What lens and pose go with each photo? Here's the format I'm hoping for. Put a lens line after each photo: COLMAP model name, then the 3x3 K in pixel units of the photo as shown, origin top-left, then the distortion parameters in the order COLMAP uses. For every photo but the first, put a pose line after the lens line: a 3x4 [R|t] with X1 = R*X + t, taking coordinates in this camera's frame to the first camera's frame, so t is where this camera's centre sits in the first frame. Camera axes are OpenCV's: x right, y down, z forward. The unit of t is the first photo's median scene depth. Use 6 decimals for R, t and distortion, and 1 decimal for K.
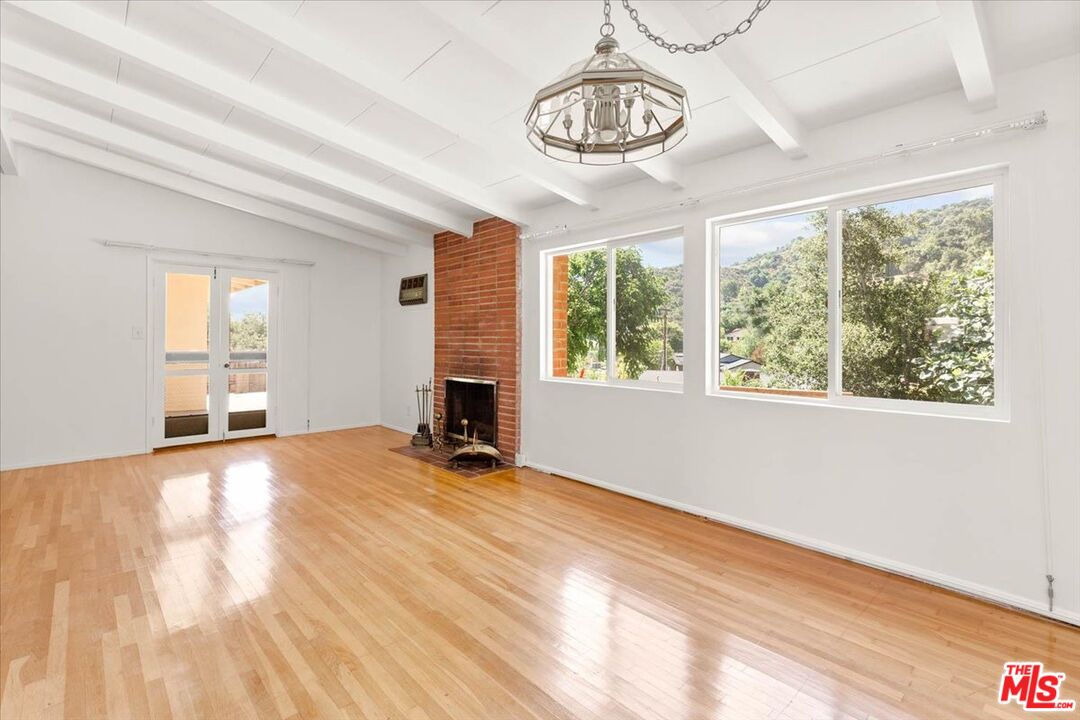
lens RADIAL K [[490.6, 0, 538.3], [0, 490.6, 335.9], [0, 0, 1]] dist [0.000989, -0.000088]
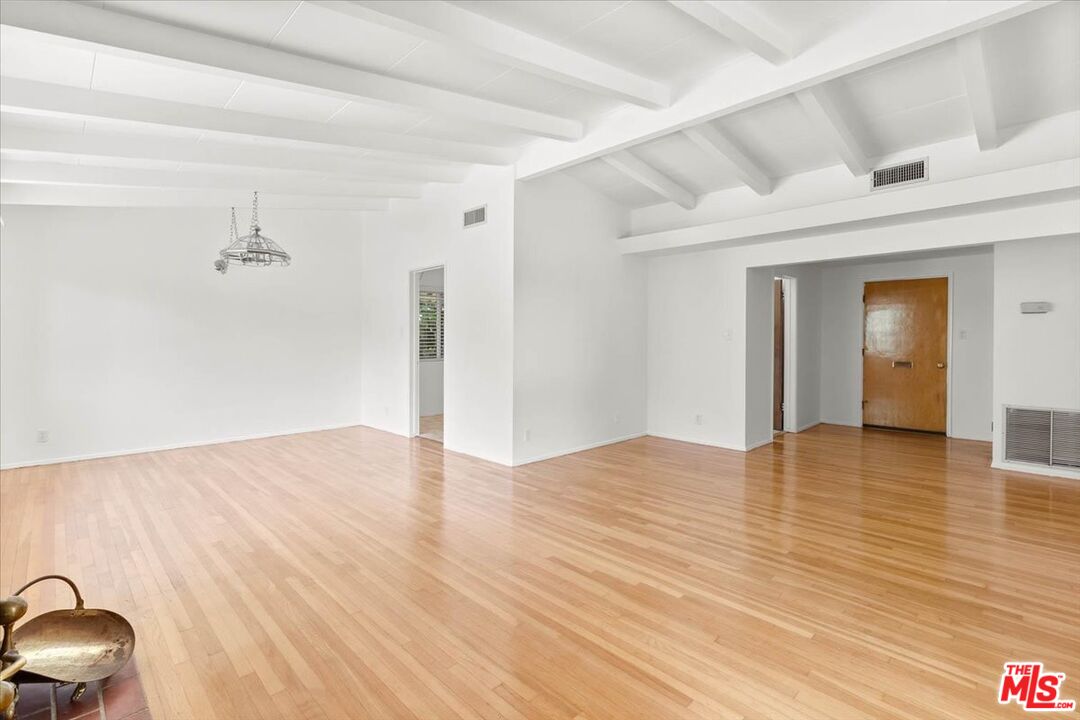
lens RADIAL K [[495.1, 0, 535.8], [0, 495.1, 342.8], [0, 0, 1]] dist [0.004284, -0.000043]
pose [[-0.999571, -0.005423, -0.028775, -0.457133], [-0.005383, 0.999984, -0.001468, 0.011212], [0.028782, -0.001312, -0.999585, 1.307165]]
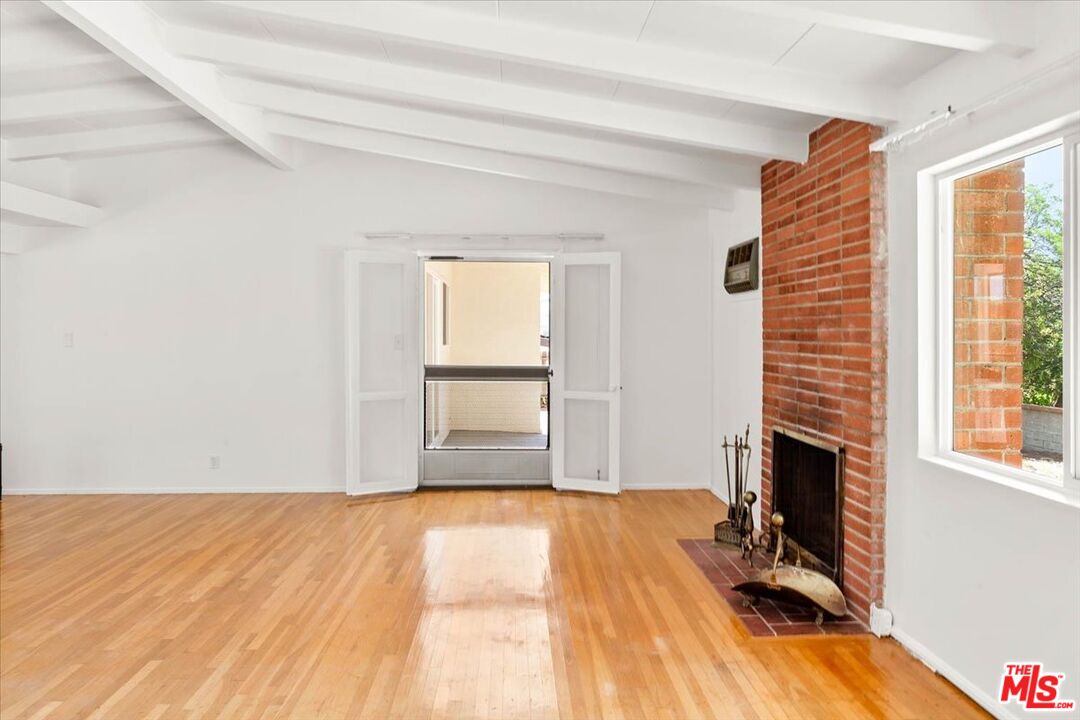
lens RADIAL K [[746.1, 0, 541.6], [0, 746.1, 328.8], [0, 0, 1]] dist [0.000713, 0.000955]
pose [[0.760113, -0.003931, -0.649779, 0.174544], [0.005227, 0.999986, 0.000065, -0.028191], [0.649770, -0.003446, 0.760123, 0.232148]]
